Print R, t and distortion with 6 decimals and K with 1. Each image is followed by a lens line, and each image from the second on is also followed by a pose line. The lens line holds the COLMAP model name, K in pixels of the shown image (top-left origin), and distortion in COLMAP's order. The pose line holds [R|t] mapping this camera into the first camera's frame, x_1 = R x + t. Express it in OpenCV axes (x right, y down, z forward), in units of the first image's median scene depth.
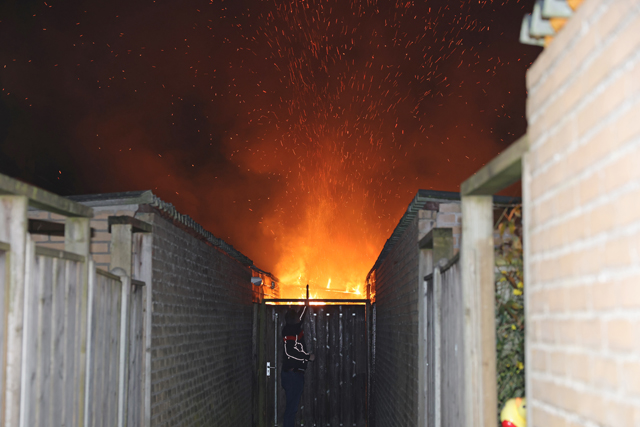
lens RADIAL K [[1278.3, 0, 320.1], [0, 1278.3, 213.1], [0, 0, 1]] dist [0.071124, 0.000000]
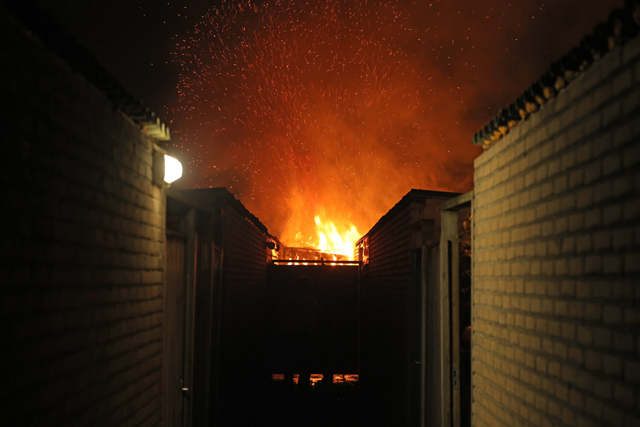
lens RADIAL K [[1278.3, 0, 320.0], [0, 1278.3, 213.5], [0, 0, 1]] dist [0.071124, 0.000000]
pose [[0.999787, 0.012864, 0.016113, -0.051039], [-0.013390, 0.999366, 0.032985, -0.038355], [-0.015679, -0.033194, 0.999326, -0.455829]]
